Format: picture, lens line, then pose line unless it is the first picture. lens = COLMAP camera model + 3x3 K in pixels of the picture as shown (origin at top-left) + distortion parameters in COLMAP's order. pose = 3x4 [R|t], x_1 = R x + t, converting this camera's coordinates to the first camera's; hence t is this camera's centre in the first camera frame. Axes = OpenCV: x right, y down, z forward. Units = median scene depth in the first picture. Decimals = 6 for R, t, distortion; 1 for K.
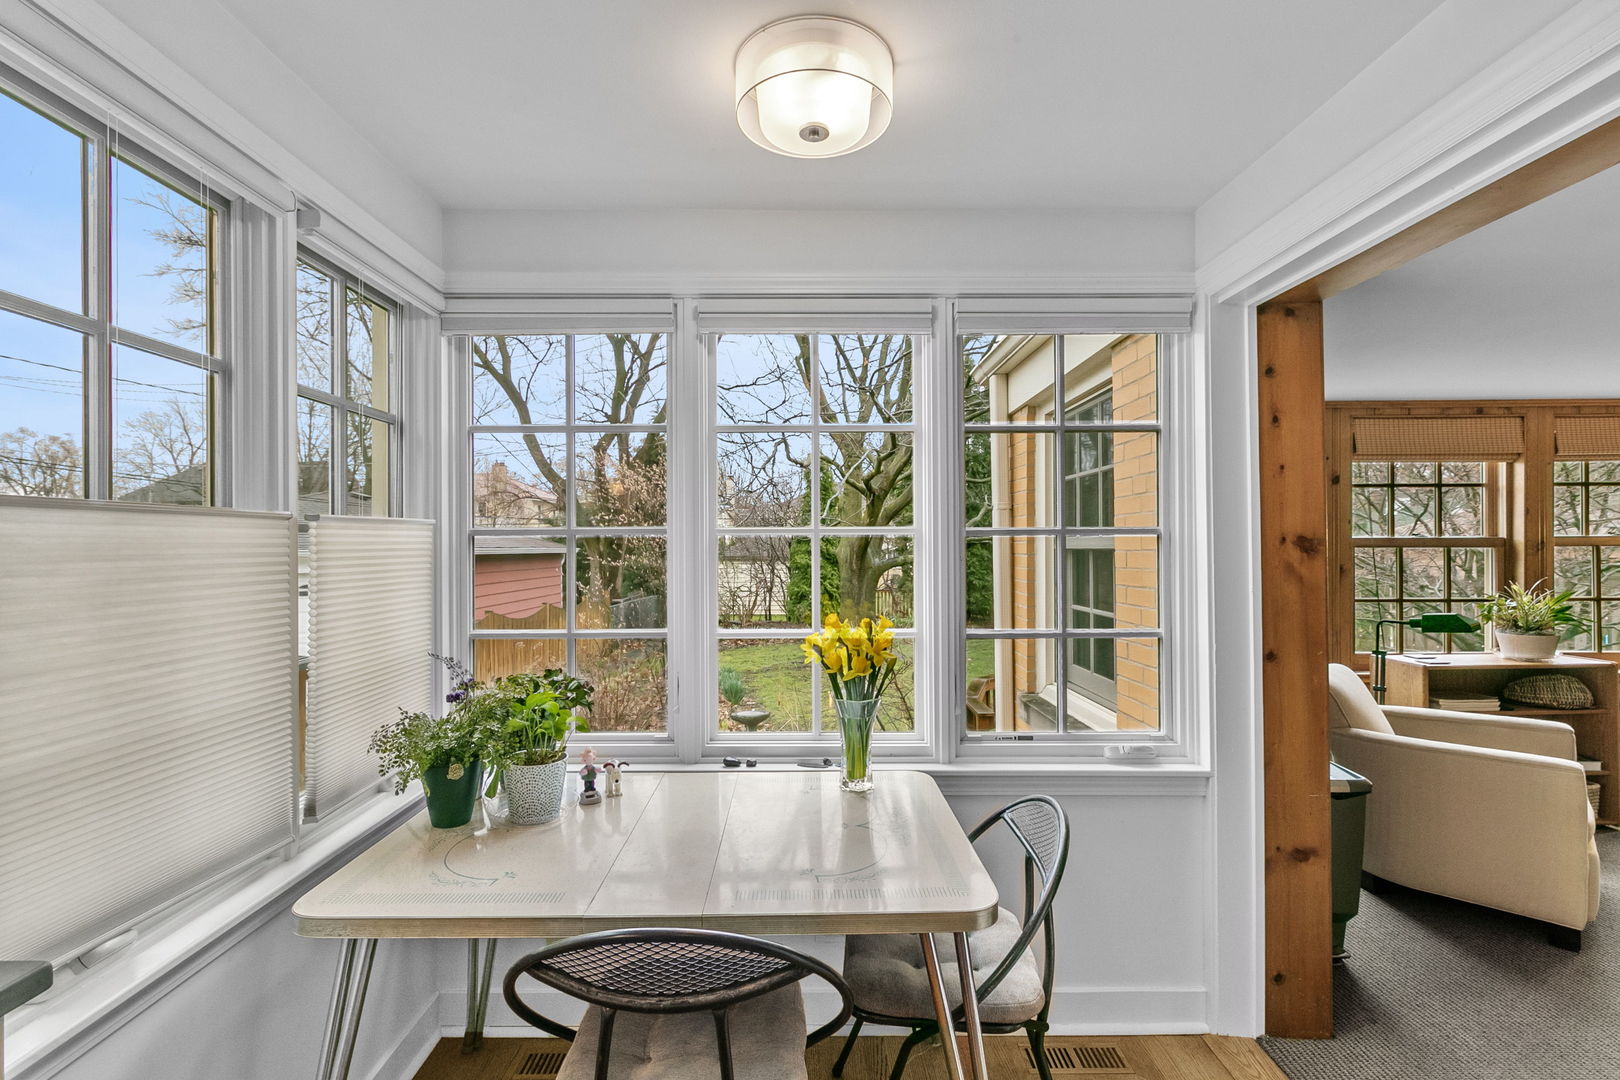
lens RADIAL K [[751.3, 0, 810.0], [0, 751.3, 544.6], [0, 0, 1]] dist [-0.002081, 0.003473]
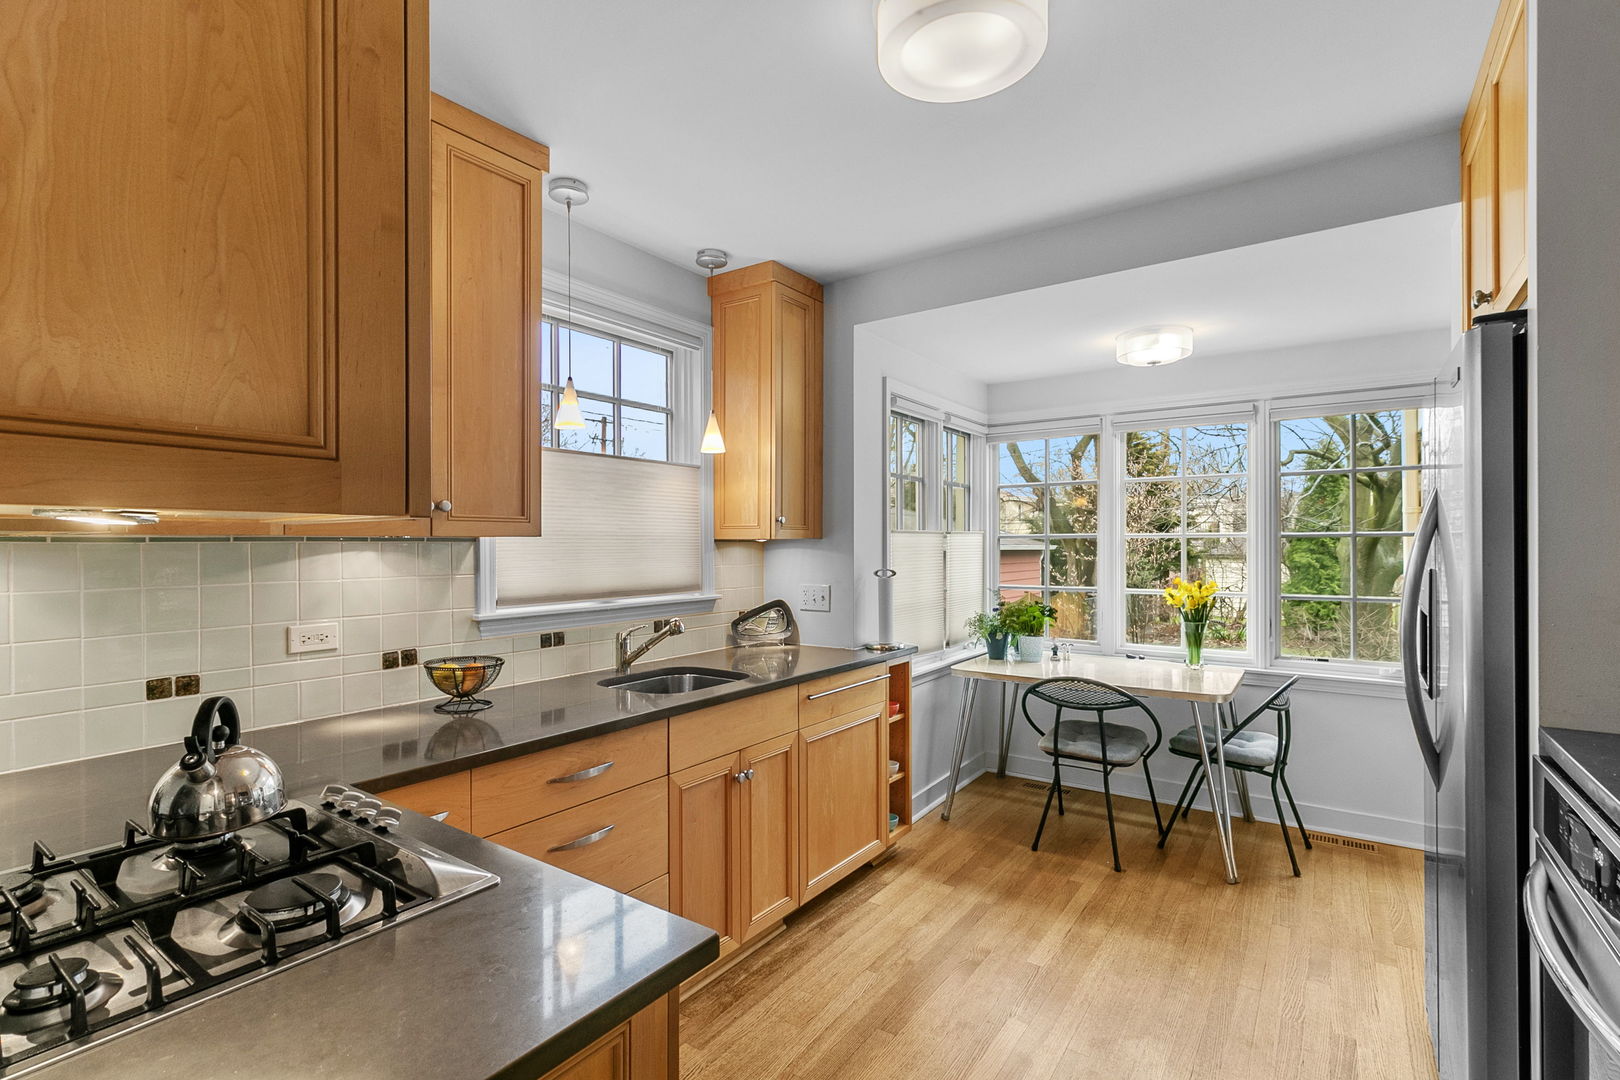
lens RADIAL K [[751.3, 0, 815.7], [0, 751.3, 549.8], [0, 0, 1]] dist [-0.002081, 0.003473]
pose [[0.819595, 0.006822, -0.572903, 0.325501], [-0.000691, 0.999940, 0.010919, -0.004081], [0.572943, -0.008553, 0.819551, -1.000220]]
